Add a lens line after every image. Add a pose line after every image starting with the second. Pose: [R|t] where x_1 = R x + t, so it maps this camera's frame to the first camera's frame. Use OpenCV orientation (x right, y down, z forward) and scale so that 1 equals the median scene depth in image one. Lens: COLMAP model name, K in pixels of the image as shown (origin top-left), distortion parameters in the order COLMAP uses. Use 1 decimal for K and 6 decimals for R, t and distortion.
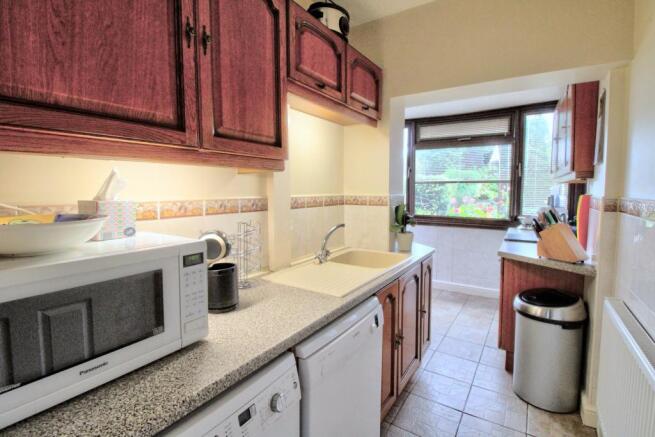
lens RADIAL K [[308.2, 0, 327.6], [0, 308.2, 212.1], [0, 0, 1]] dist [-0.001296, -0.000043]
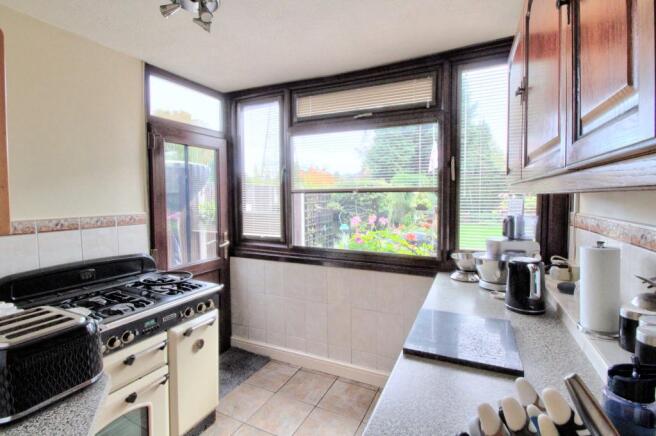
lens RADIAL K [[306.9, 0, 326.6], [0, 306.9, 206.0], [0, 0, 1]] dist [0.002735, -0.013233]
pose [[0.991661, -0.003476, 0.128829, 0.321547], [0.008282, 0.999289, -0.036782, -0.050231], [-0.128609, 0.037542, 0.990984, 0.477339]]
